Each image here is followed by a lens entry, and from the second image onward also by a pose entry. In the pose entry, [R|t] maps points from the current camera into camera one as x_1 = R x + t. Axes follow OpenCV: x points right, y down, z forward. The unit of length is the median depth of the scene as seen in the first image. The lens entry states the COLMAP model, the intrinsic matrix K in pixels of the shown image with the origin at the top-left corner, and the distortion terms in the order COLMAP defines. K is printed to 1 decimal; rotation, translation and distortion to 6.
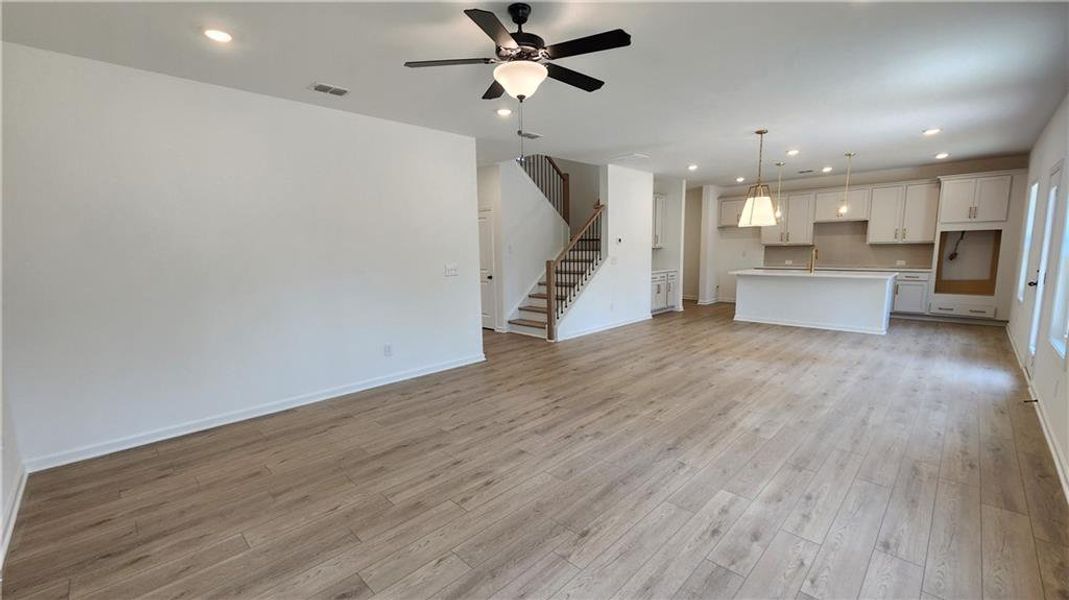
lens RADIAL K [[434.8, 0, 533.7], [0, 434.8, 306.0], [0, 0, 1]] dist [0.007759, -0.000174]
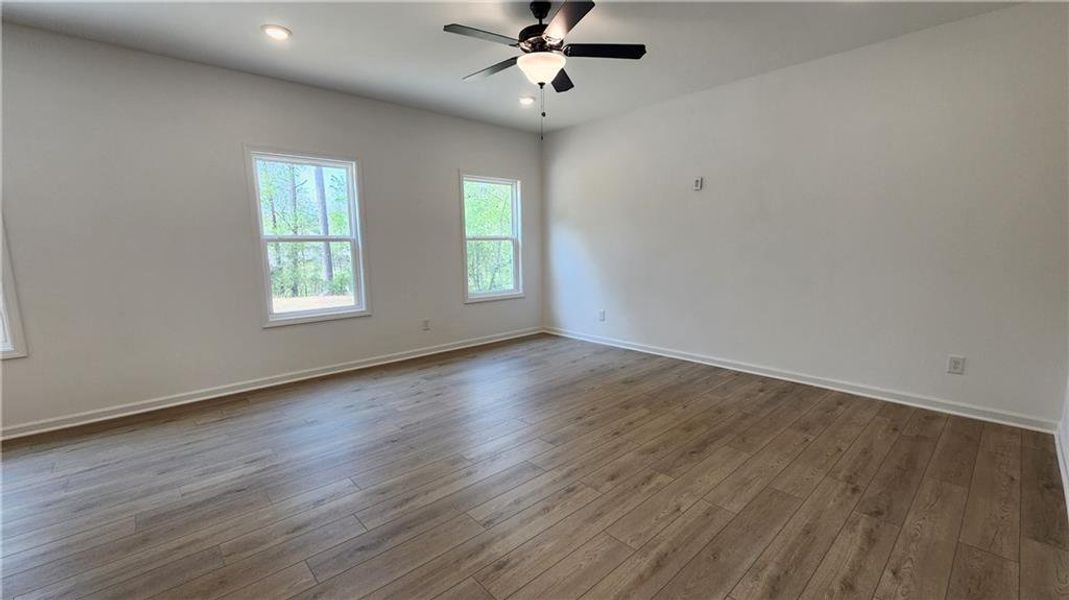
lens RADIAL K [[434.8, 0, 533.7], [0, 434.8, 306.0], [0, 0, 1]] dist [0.007759, -0.000174]
pose [[-0.998316, 0.023408, 0.053079, -0.043126], [0.037119, 0.960908, 0.274367, -0.194570], [-0.044581, 0.275876, -0.960159, 1.786314]]
